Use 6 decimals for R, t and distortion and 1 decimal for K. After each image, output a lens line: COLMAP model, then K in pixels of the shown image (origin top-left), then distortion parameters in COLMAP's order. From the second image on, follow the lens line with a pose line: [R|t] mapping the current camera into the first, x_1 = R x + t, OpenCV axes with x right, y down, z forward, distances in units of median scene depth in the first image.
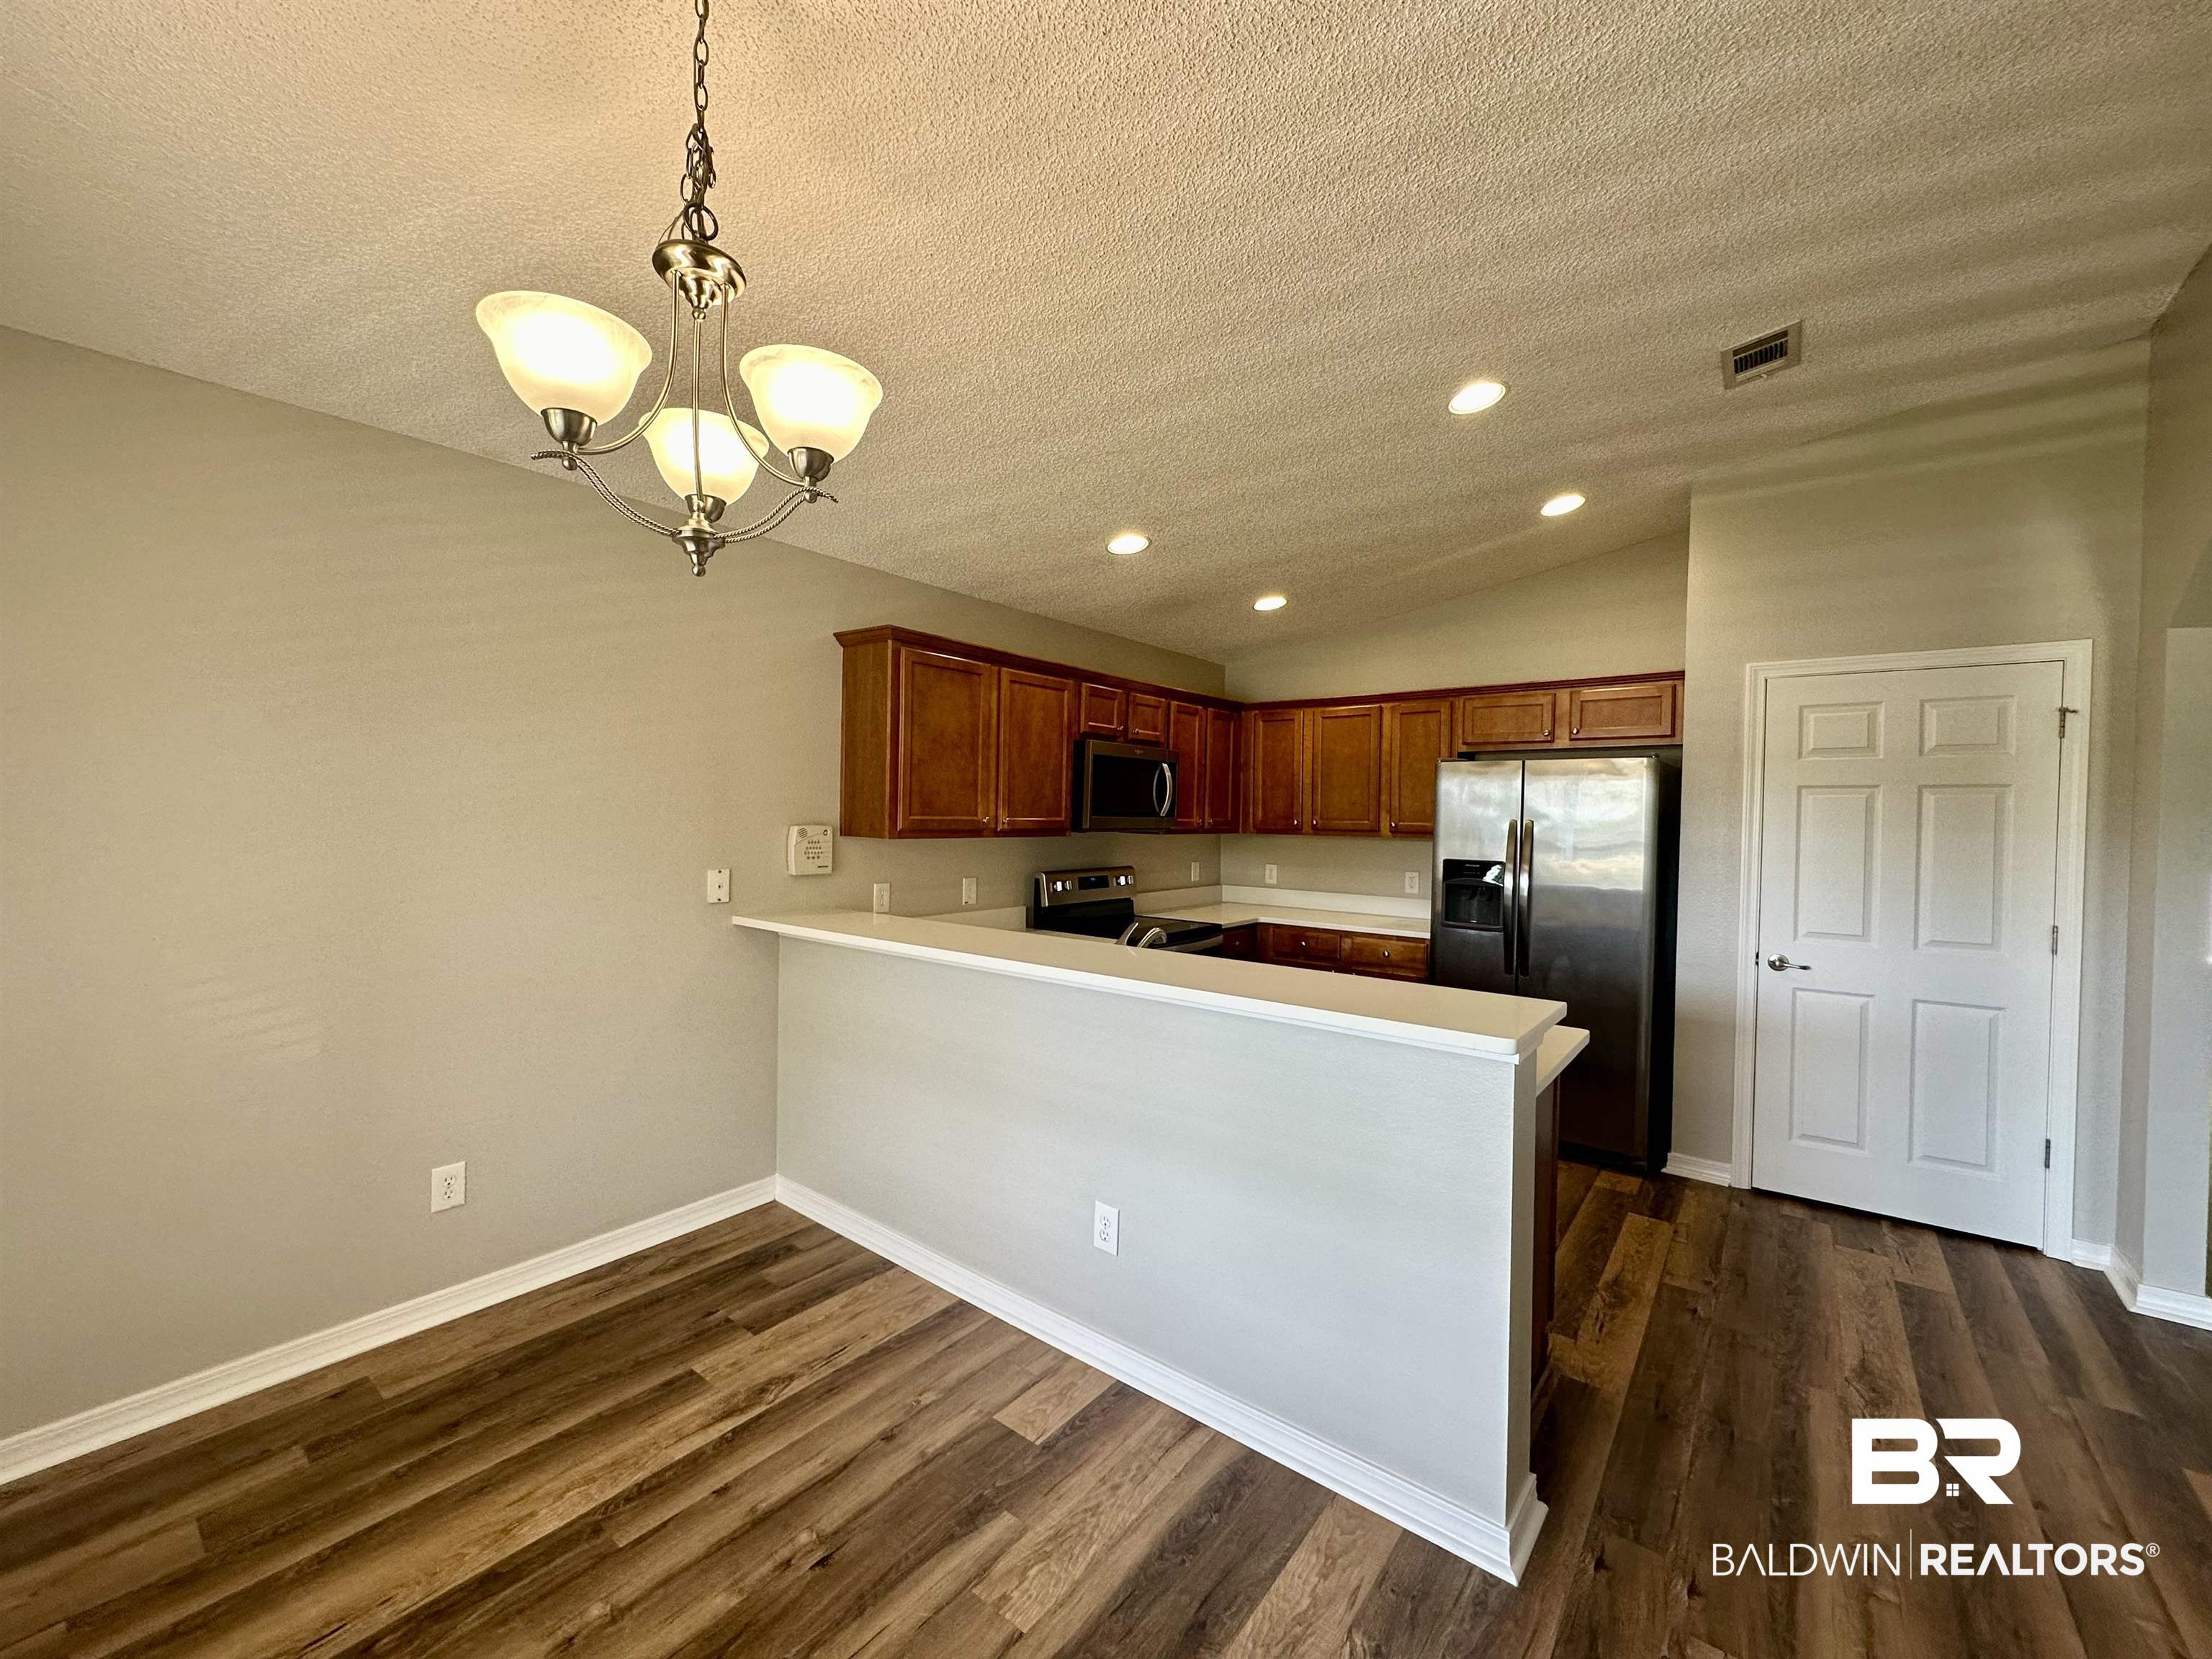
lens RADIAL K [[897.7, 0, 1103.2], [0, 897.7, 831.7], [0, 0, 1]] dist [0.001298, 0.000767]
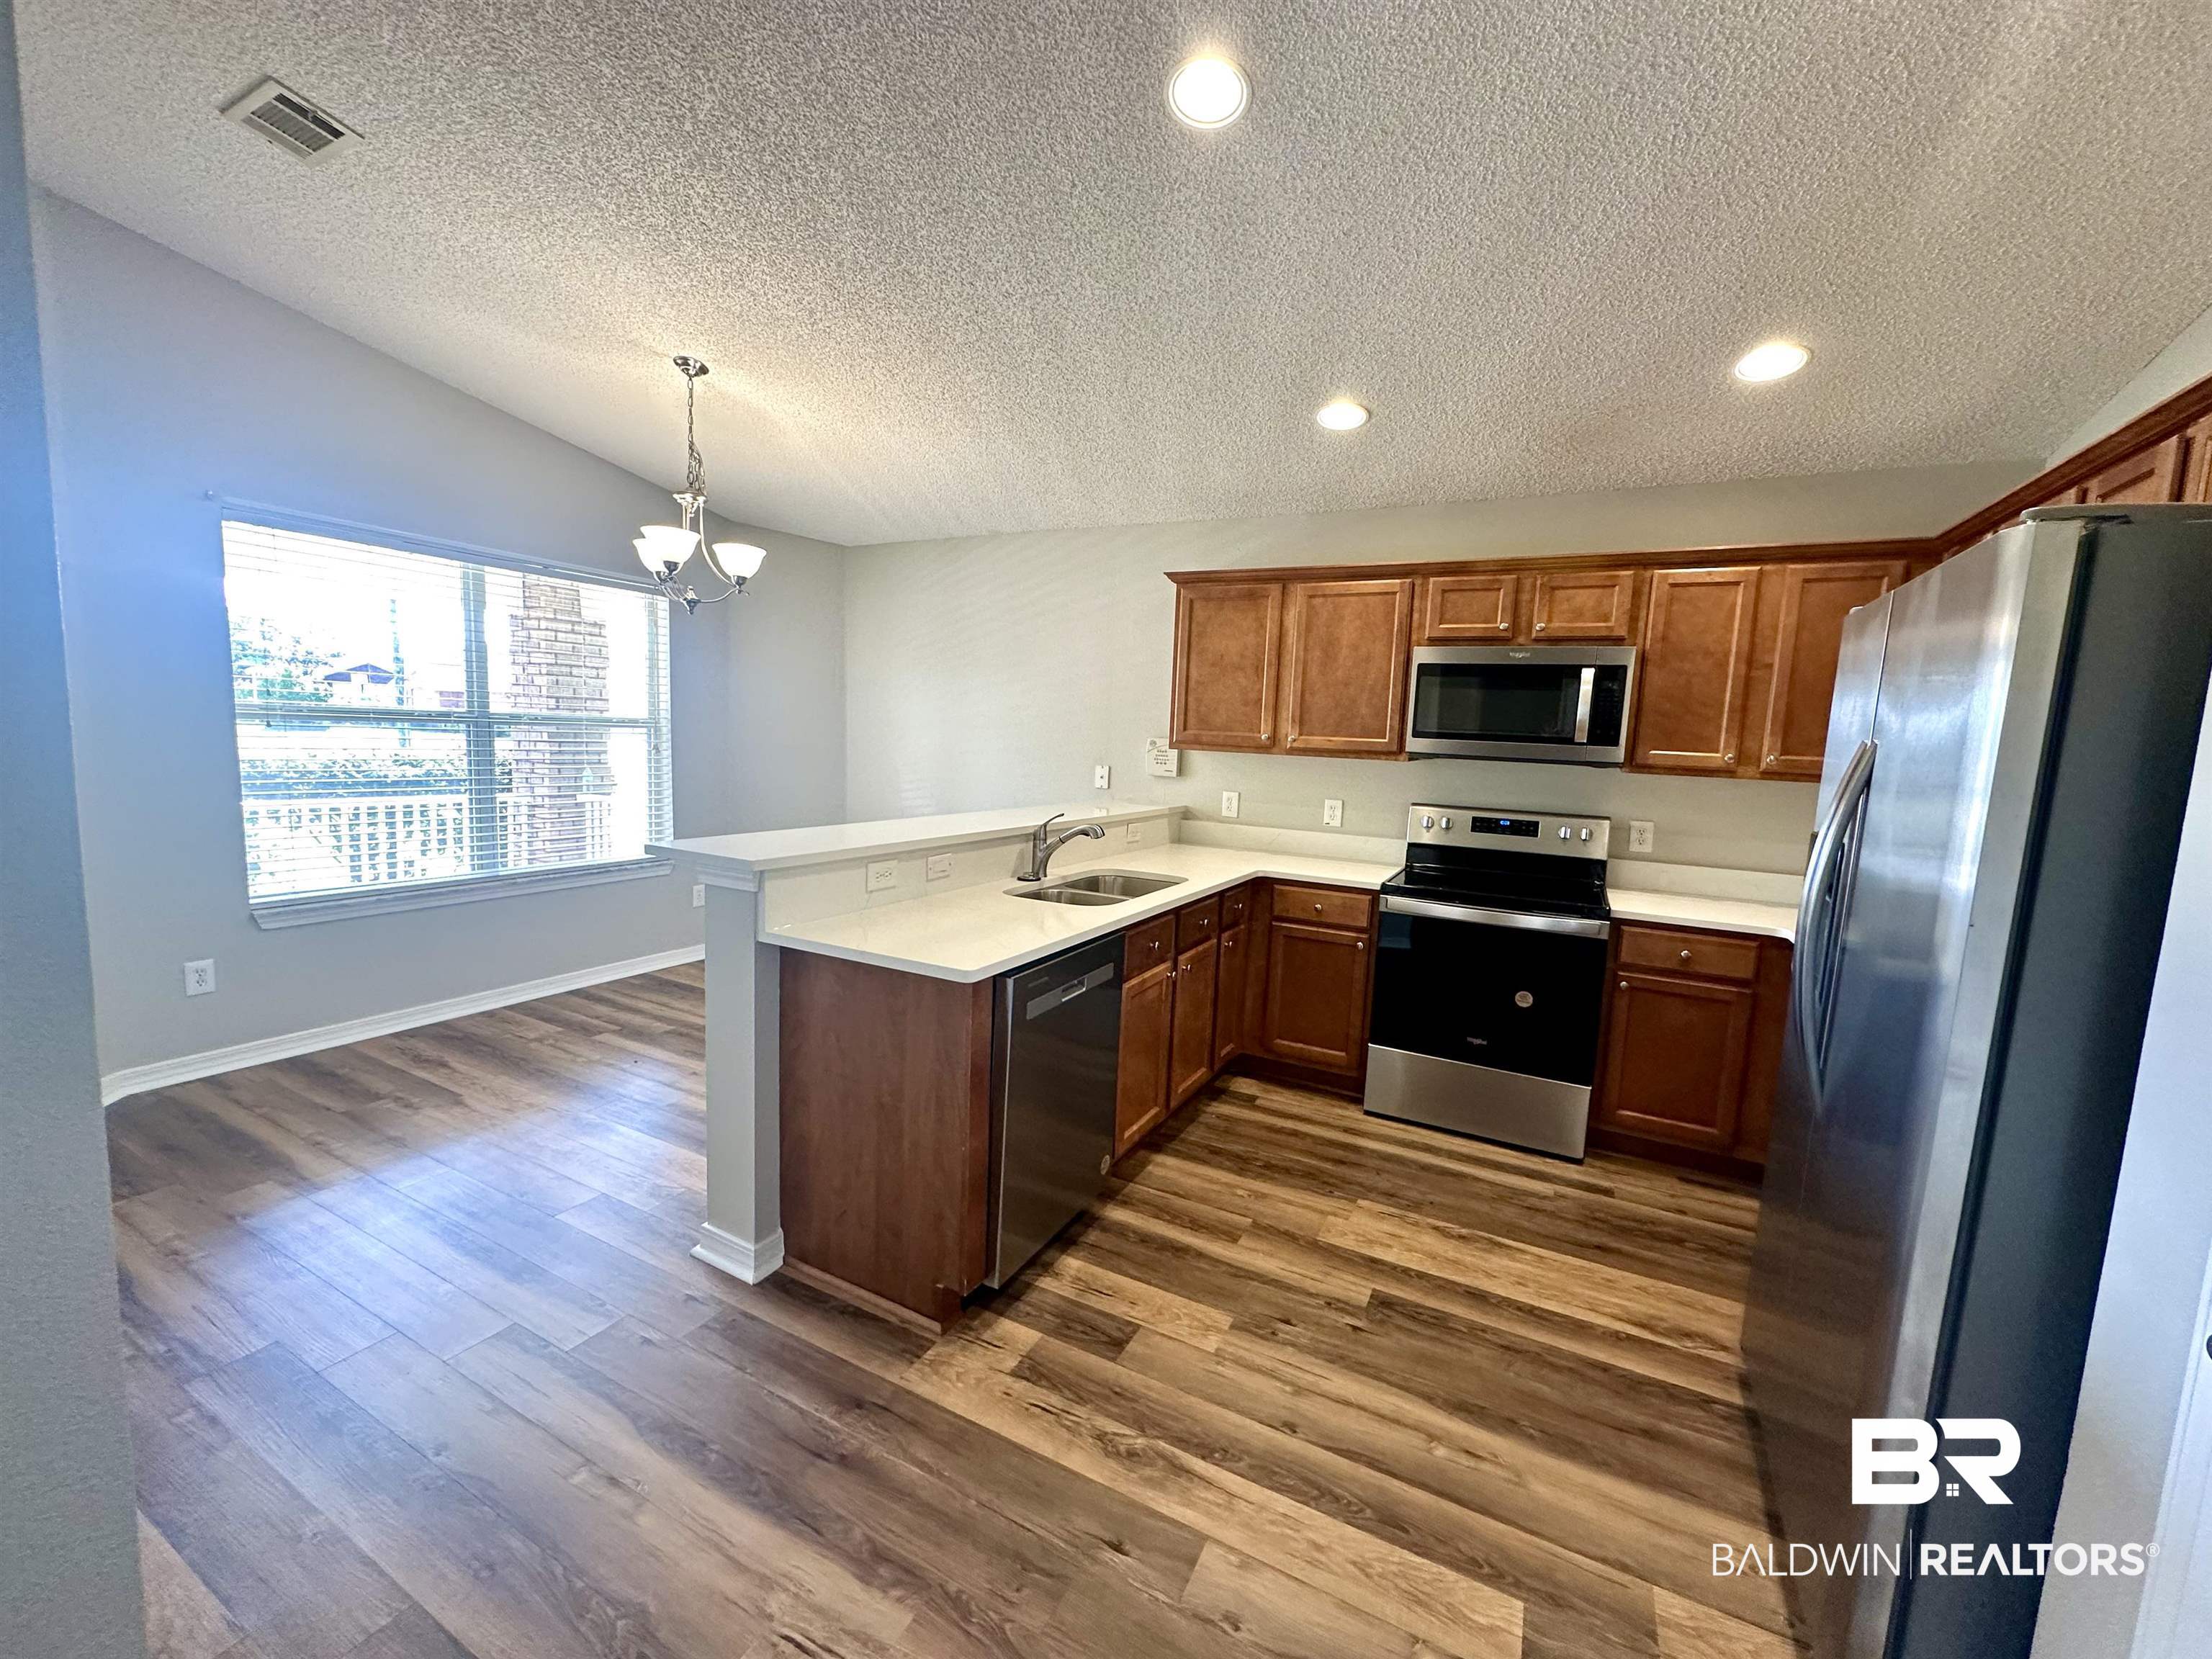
lens RADIAL K [[897.7, 0, 1100.8], [0, 897.7, 830.4], [0, 0, 1]] dist [0.001298, 0.000767]
pose [[0.160328, 0.097596, -0.982227, 0.899919], [-0.064078, 0.994030, 0.088310, 0.015589], [0.984982, 0.048780, 0.165625, 0.662422]]
